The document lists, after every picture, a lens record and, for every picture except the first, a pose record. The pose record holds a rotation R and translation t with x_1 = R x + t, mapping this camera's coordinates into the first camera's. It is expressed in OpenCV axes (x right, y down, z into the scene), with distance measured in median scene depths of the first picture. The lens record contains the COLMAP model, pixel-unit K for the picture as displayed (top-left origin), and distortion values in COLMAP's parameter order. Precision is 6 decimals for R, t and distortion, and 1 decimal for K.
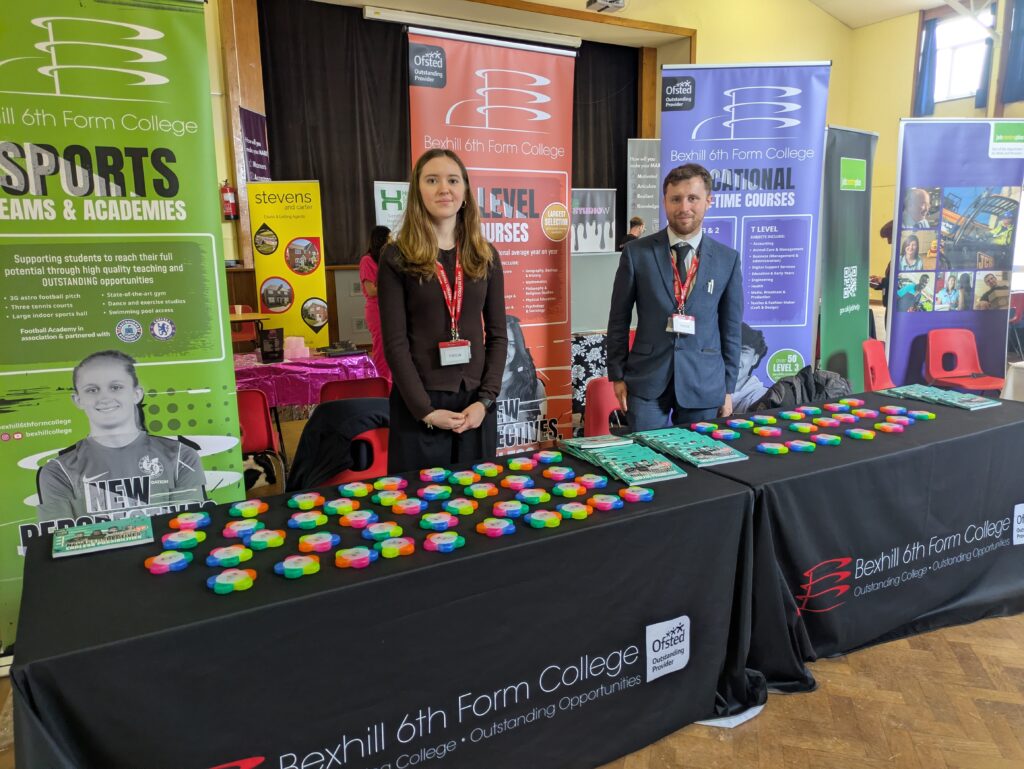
lens RADIAL K [[753.3, 0, 511.1], [0, 753.3, 387.3], [0, 0, 1]] dist [0.043055, 0.006334]
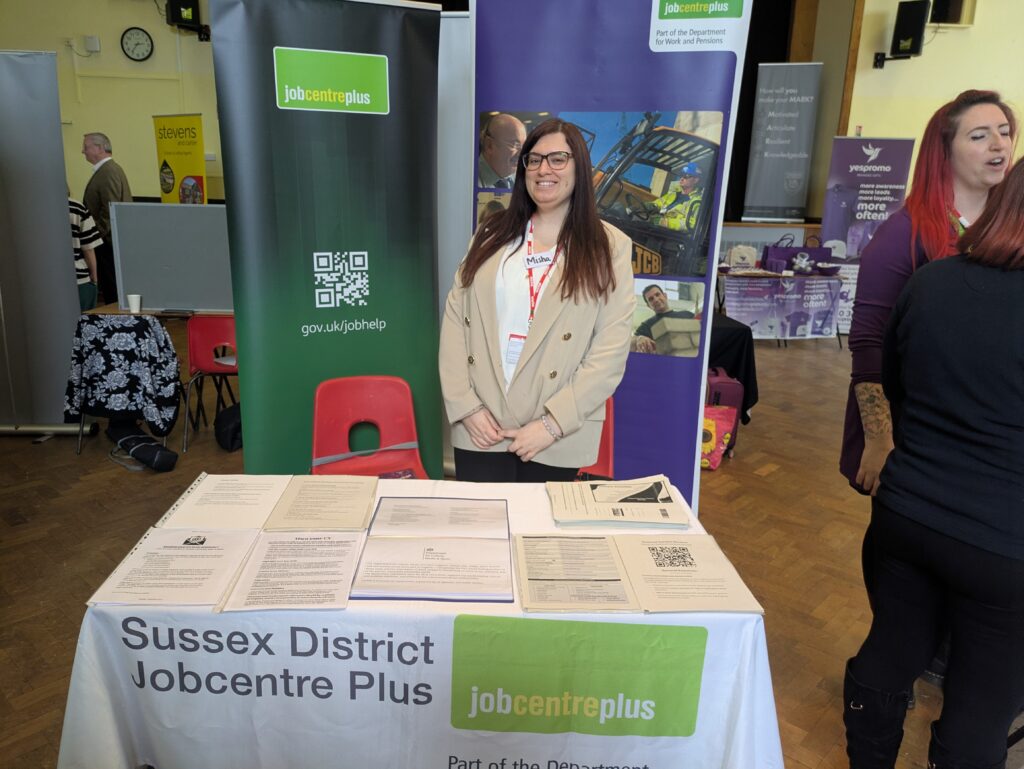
lens RADIAL K [[753.3, 0, 512.3], [0, 753.3, 382.8], [0, 0, 1]] dist [0.043055, 0.006334]
pose [[0.886454, 0.150693, -0.437596, 0.777349], [-0.126570, 0.988397, 0.083972, -0.114314], [0.445173, -0.019051, 0.895242, 0.506653]]
